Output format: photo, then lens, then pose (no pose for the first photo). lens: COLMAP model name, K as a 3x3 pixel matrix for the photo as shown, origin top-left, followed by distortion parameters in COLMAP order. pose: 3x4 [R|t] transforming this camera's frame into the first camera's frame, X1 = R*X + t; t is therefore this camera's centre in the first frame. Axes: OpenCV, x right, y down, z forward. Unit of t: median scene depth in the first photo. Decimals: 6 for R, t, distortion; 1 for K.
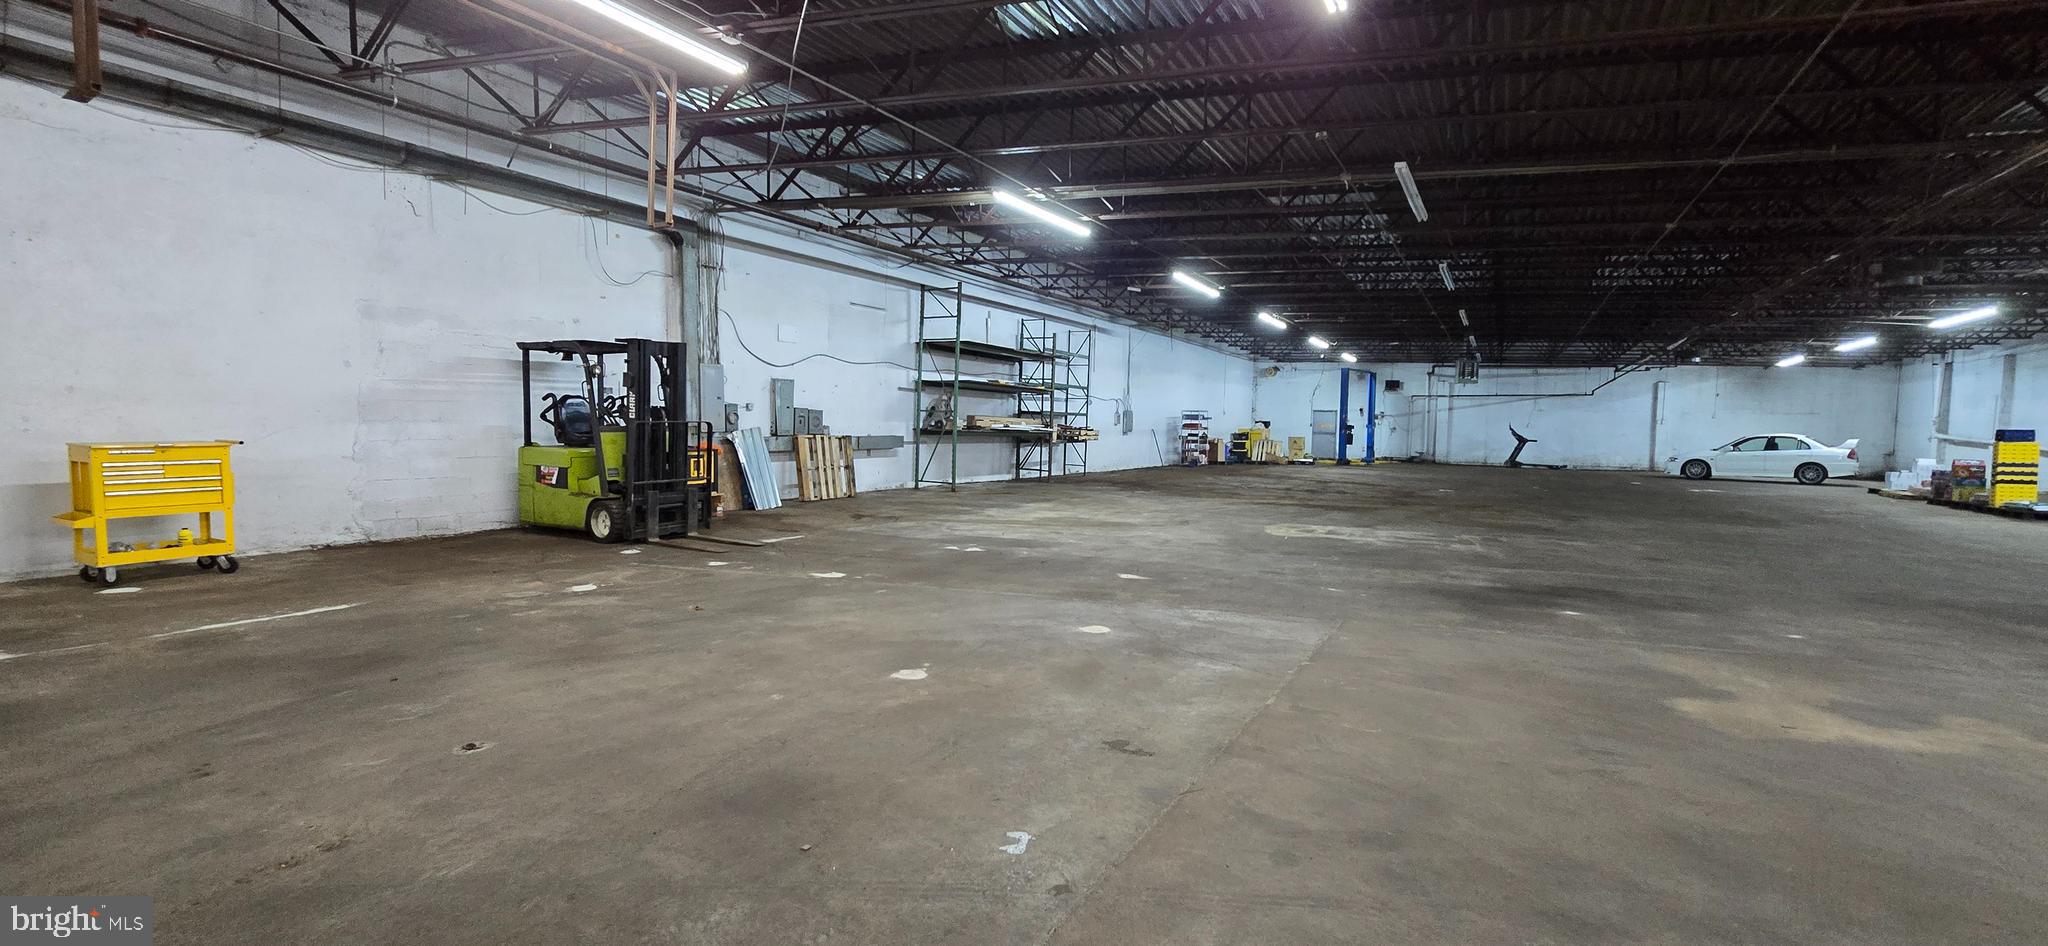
lens RADIAL K [[837.3, 0, 1025.9], [0, 837.3, 472.8], [0, 0, 1]] dist [0.003319, -0.002324]
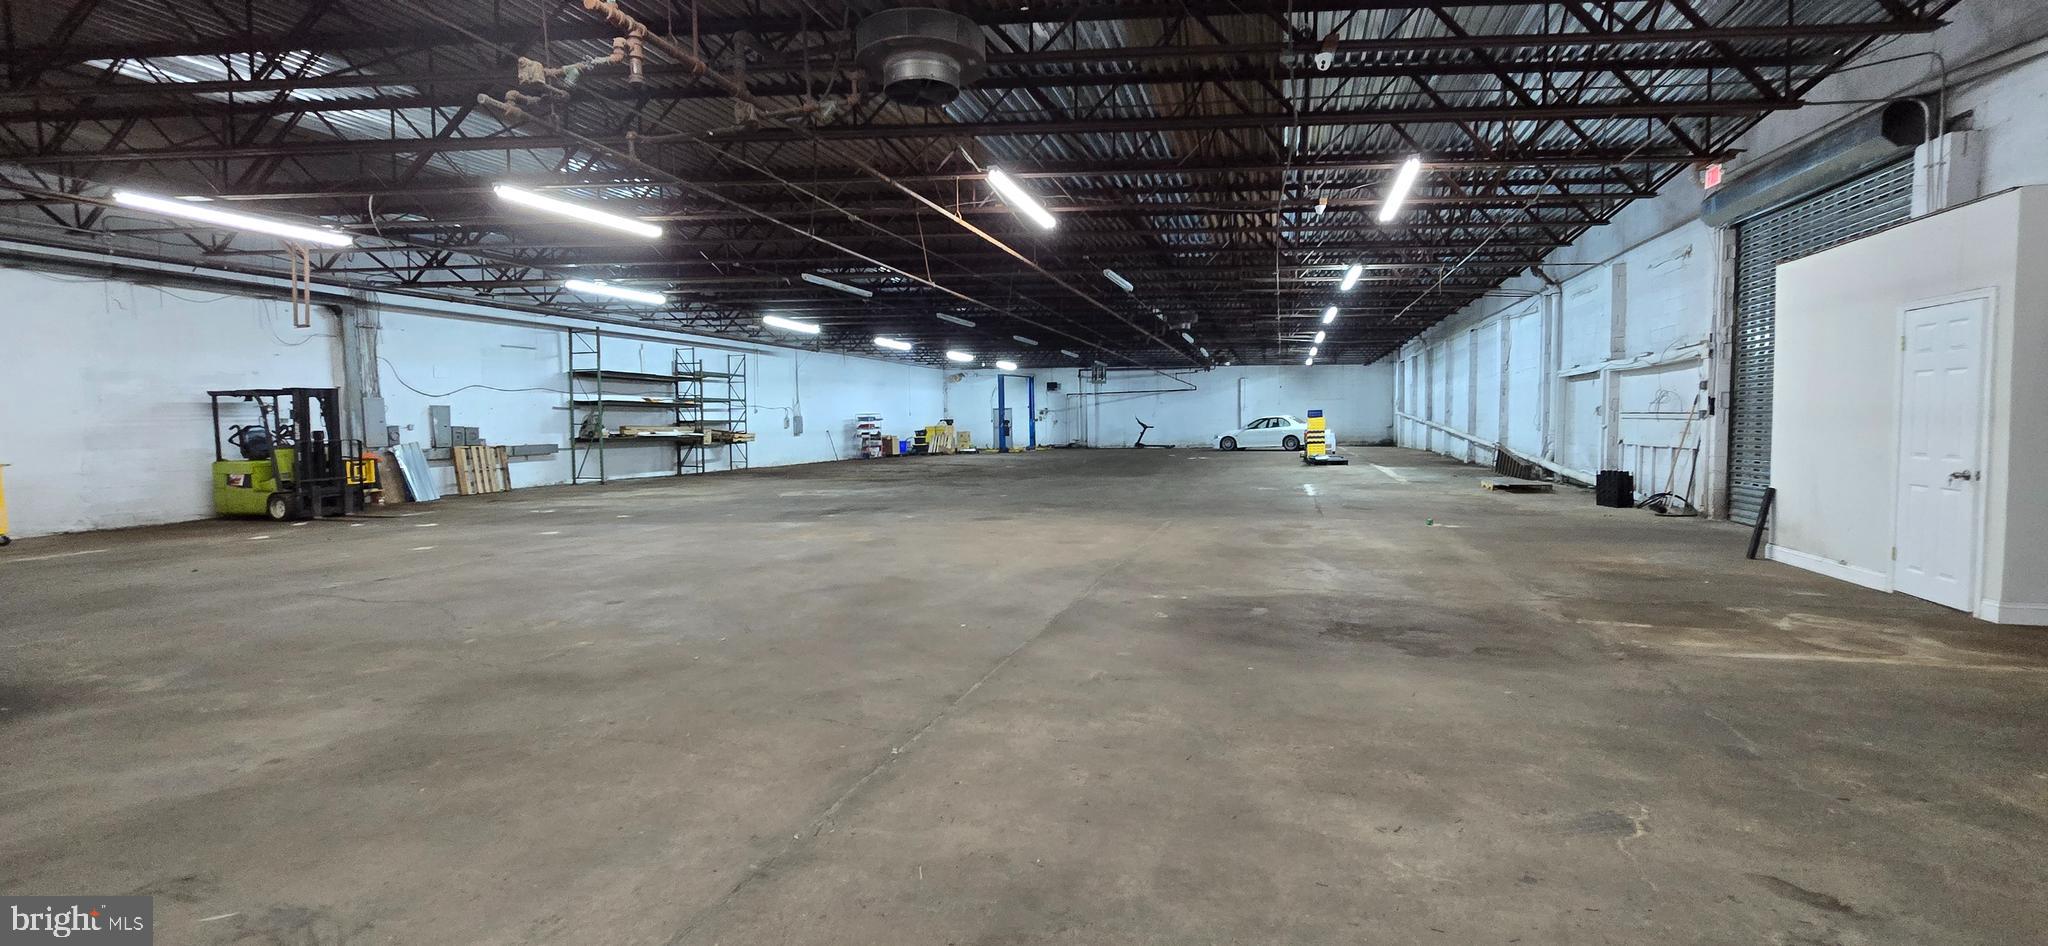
lens RADIAL K [[837.3, 0, 1007.9], [0, 837.3, 470.6], [0, 0, 1]] dist [0.003319, -0.002324]
pose [[0.975325, -0.051350, 0.214721, 0.260939], [0.052215, 0.998635, 0.001645, 0.032246], [-0.214512, 0.009608, 0.976674, -0.435997]]
